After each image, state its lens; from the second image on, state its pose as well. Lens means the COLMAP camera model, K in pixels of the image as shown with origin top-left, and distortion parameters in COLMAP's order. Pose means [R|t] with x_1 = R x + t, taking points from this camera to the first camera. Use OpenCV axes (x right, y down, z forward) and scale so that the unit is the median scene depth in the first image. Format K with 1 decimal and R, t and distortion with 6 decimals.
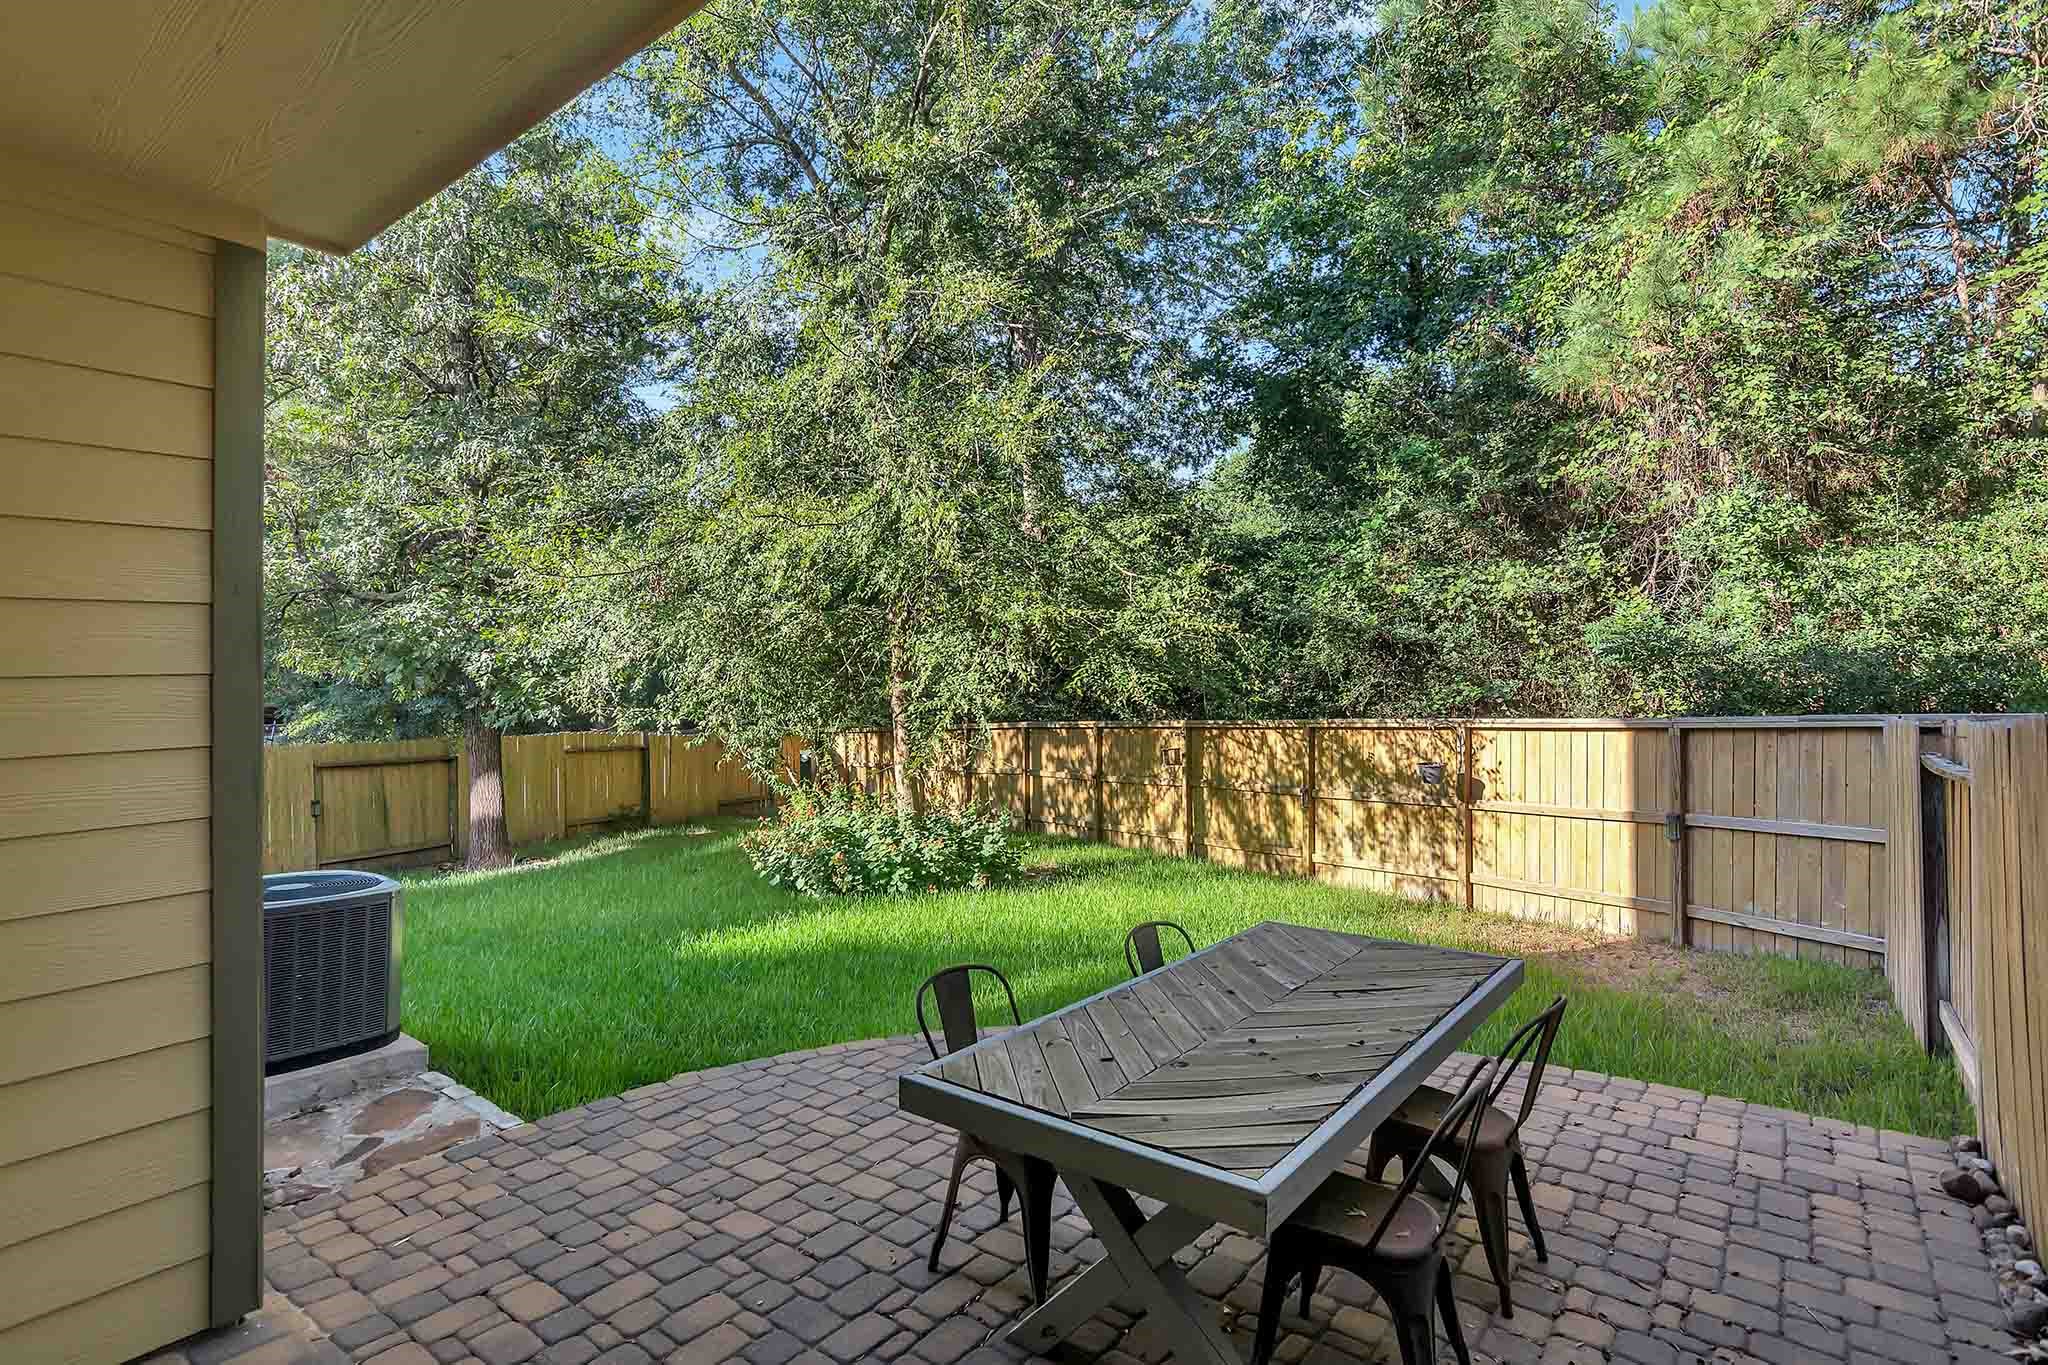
lens RADIAL K [[1007.7, 0, 1021.6], [0, 1007.7, 681.4], [0, 0, 1]] dist [0.031563, -0.001796]
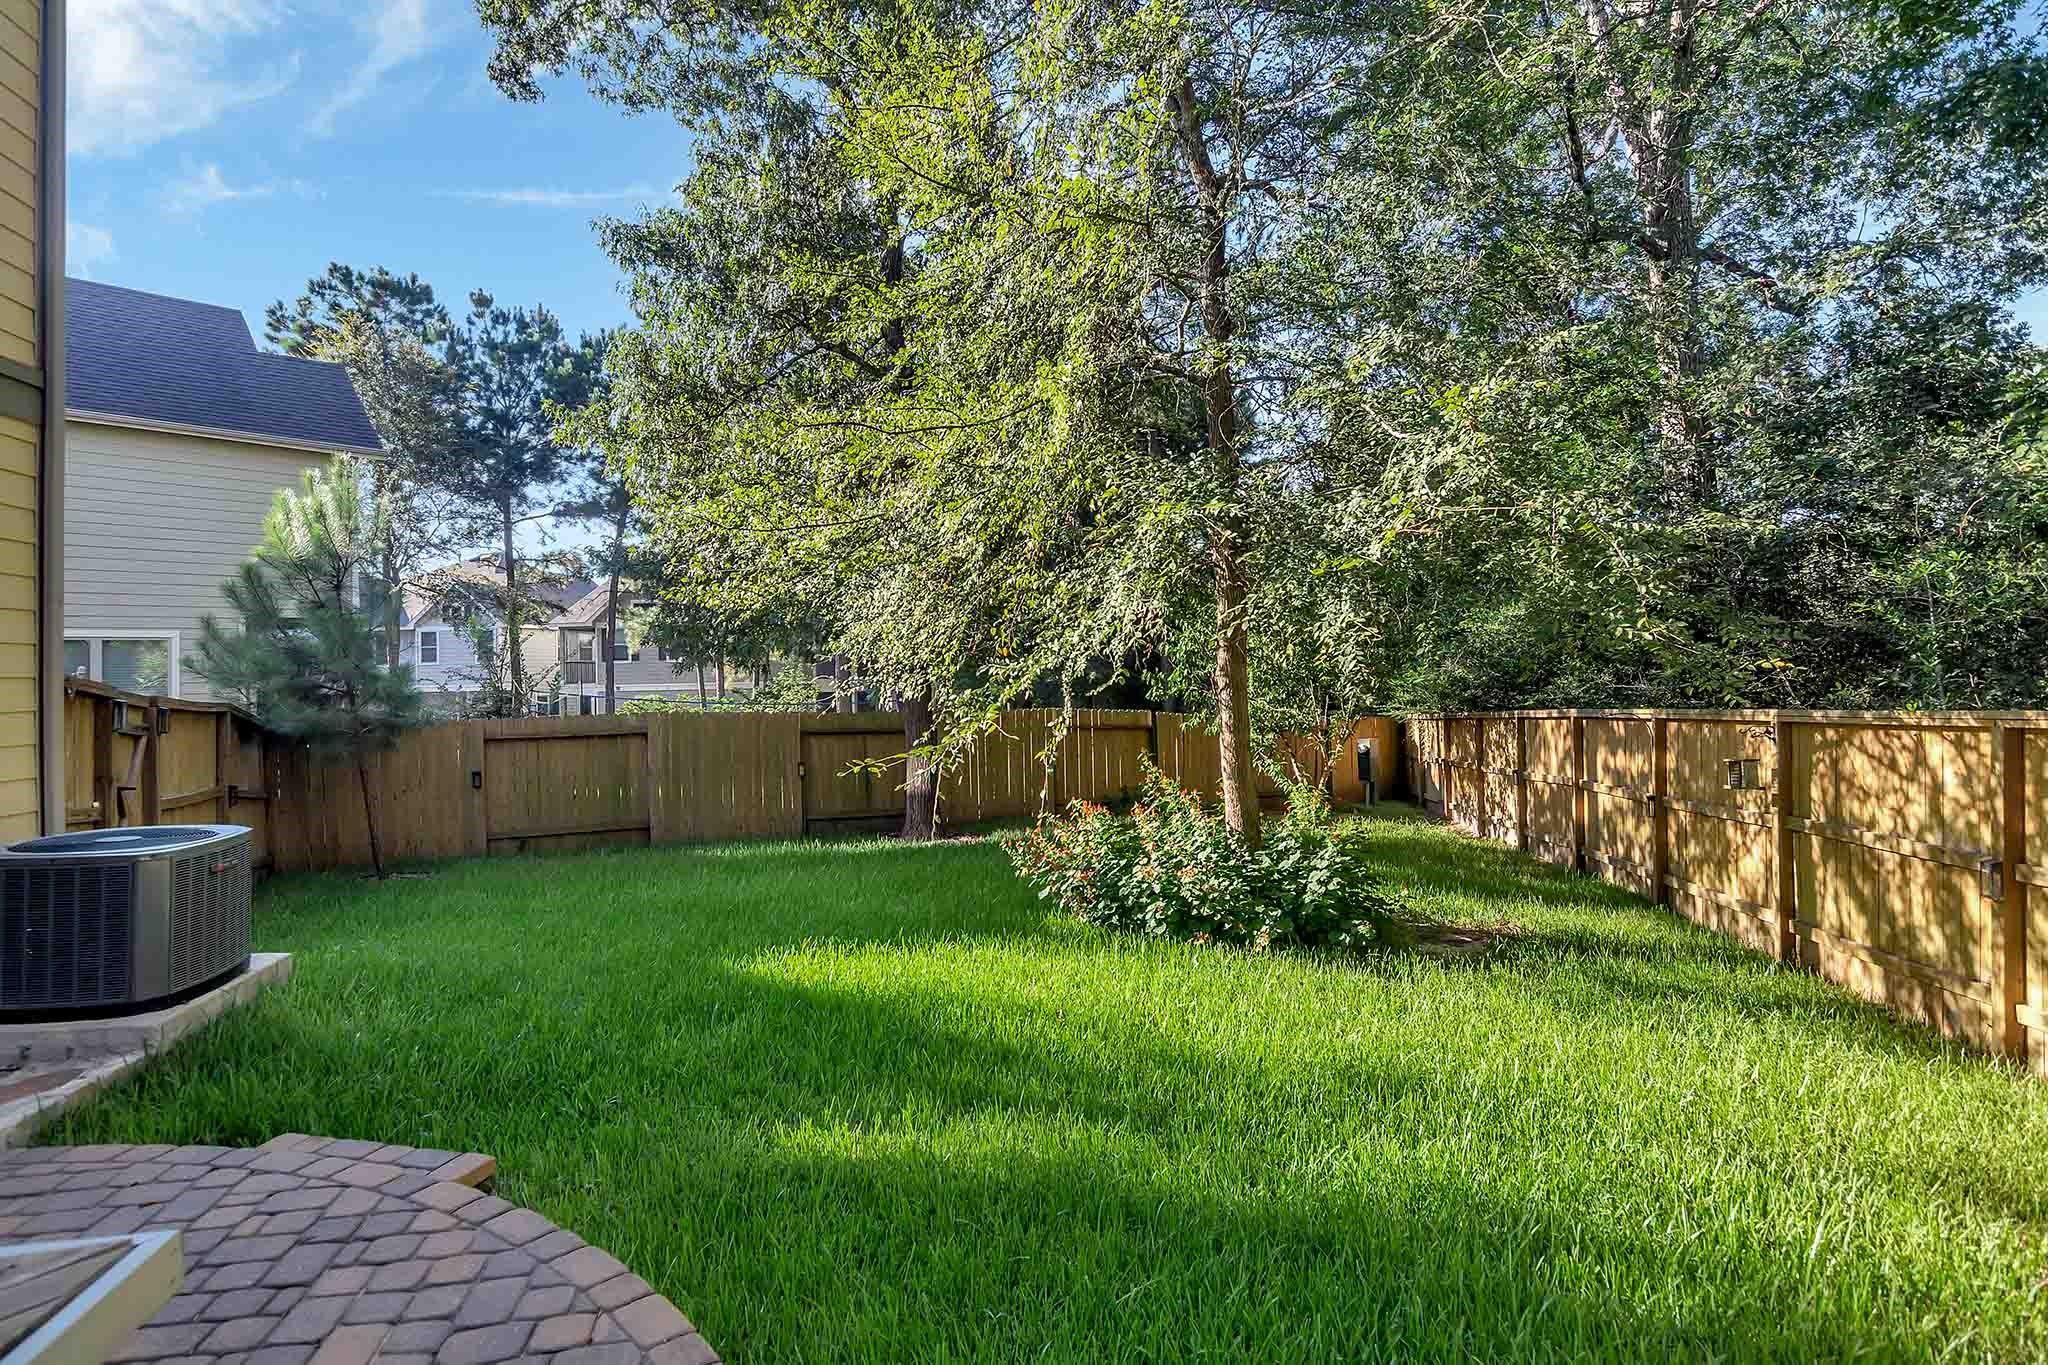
lens RADIAL K [[1007.7, 0, 1029.9], [0, 1007.7, 679.4], [0, 0, 1]] dist [0.031563, -0.001796]
pose [[0.738525, 0.001629, -0.674224, 0.254369], [0.005230, 0.999953, 0.008144, 0.014198], [0.674205, -0.009541, 0.738482, 0.330170]]
